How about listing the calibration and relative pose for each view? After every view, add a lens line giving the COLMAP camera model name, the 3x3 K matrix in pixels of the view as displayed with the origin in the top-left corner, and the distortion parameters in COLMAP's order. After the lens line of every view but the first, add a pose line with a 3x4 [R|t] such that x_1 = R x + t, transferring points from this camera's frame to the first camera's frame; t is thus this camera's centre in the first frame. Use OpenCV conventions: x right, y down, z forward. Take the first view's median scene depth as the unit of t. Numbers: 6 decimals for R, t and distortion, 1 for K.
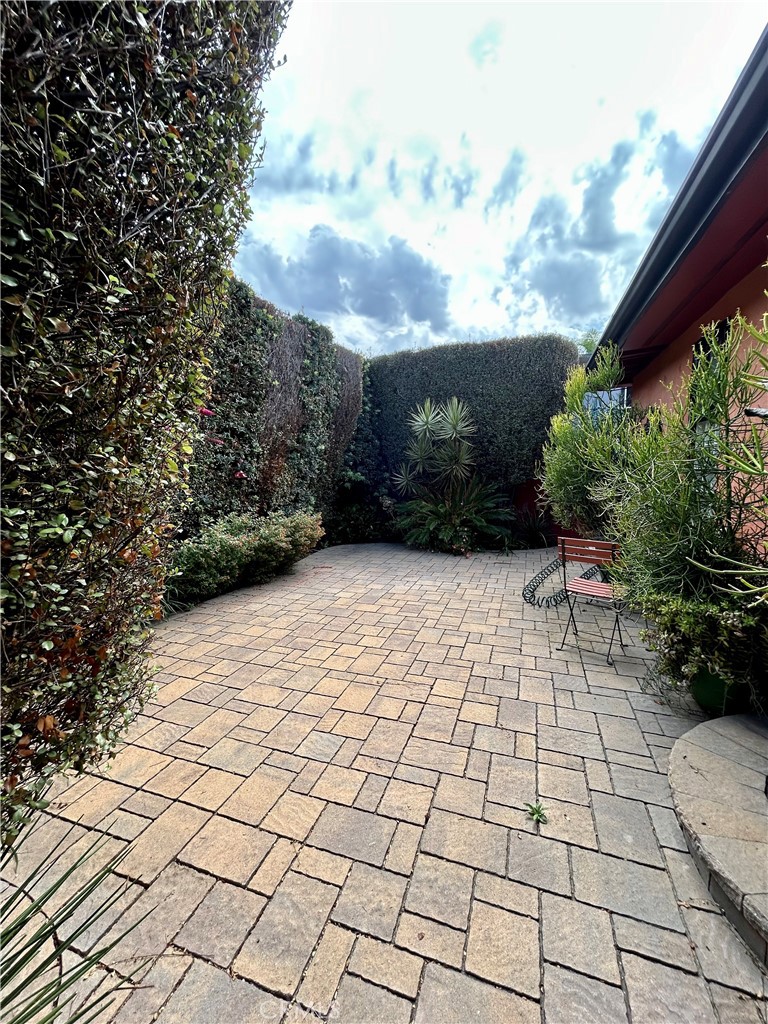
lens RADIAL K [[412.6, 0, 386.8], [0, 412.6, 505.6], [0, 0, 1]] dist [0.000795, 0.001180]
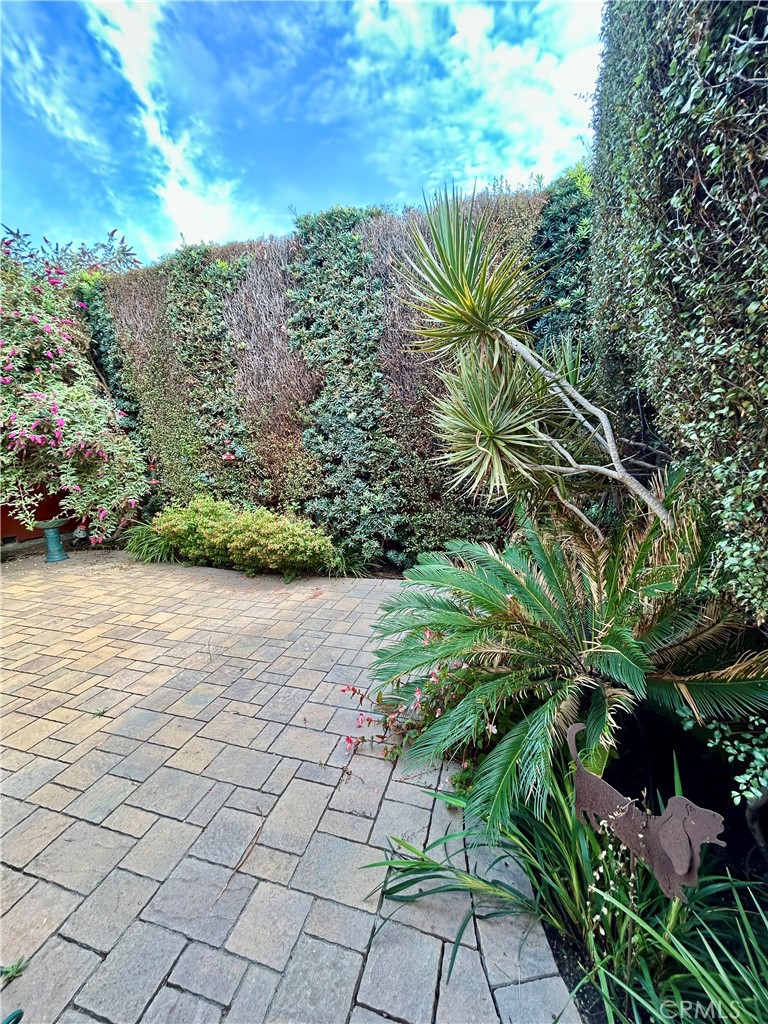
lens RADIAL K [[412.6, 0, 386.9], [0, 412.6, 517.6], [0, 0, 1]] dist [0.000795, 0.001180]
pose [[0.049190, 0.196934, -0.979182, 0.662588], [-0.078130, 0.978123, 0.192797, -0.157274], [0.995729, 0.067020, 0.063500, 1.394171]]
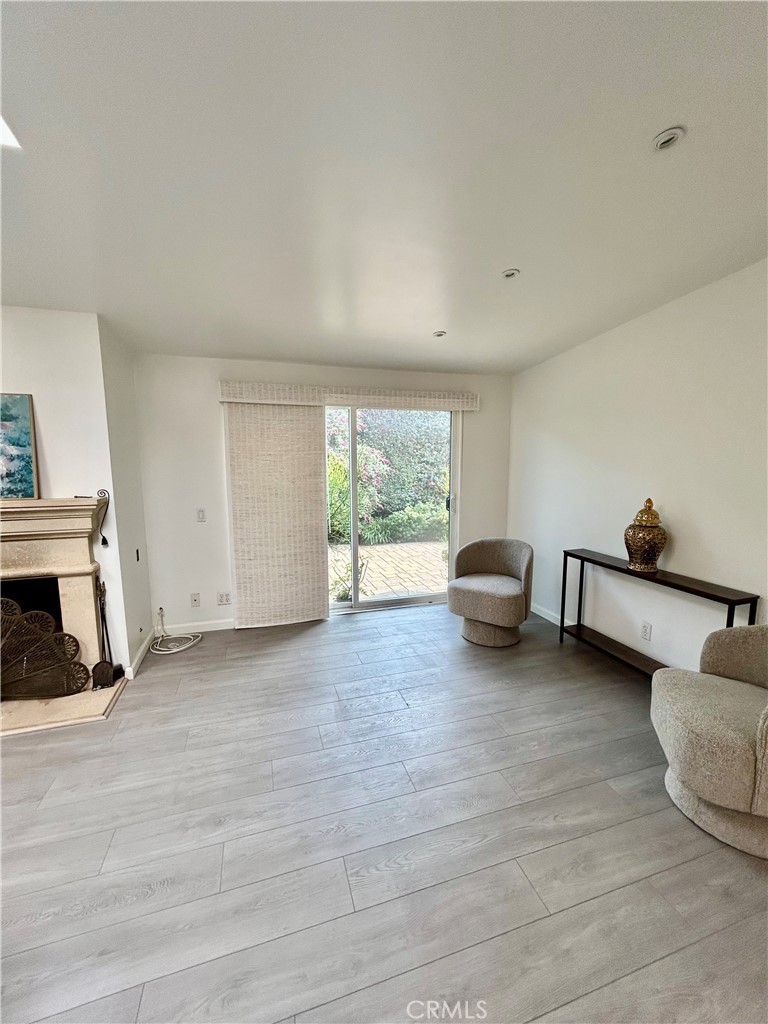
lens RADIAL K [[412.6, 0, 385.7], [0, 412.6, 512.8], [0, 0, 1]] dist [0.000795, 0.001180]
pose [[0.597527, 0.113243, -0.793812, 1.151611], [-0.078838, 0.993478, 0.082383, -0.085536], [0.797963, 0.013357, 0.602558, -0.380763]]
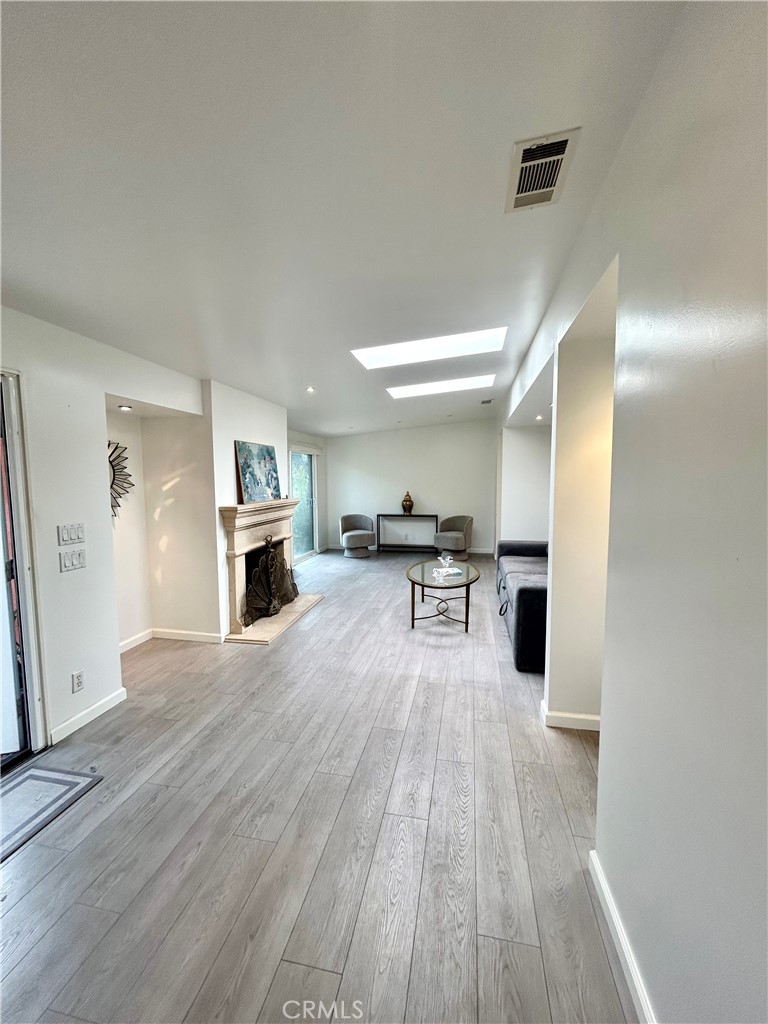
lens RADIAL K [[412.6, 0, 386.3], [0, 412.6, 512.1], [0, 0, 1]] dist [0.000795, 0.001180]
pose [[0.990481, -0.006343, 0.137504, -0.199412], [0.007986, 0.999903, -0.011400, 0.167363], [-0.137419, 0.012389, 0.990436, -2.985149]]
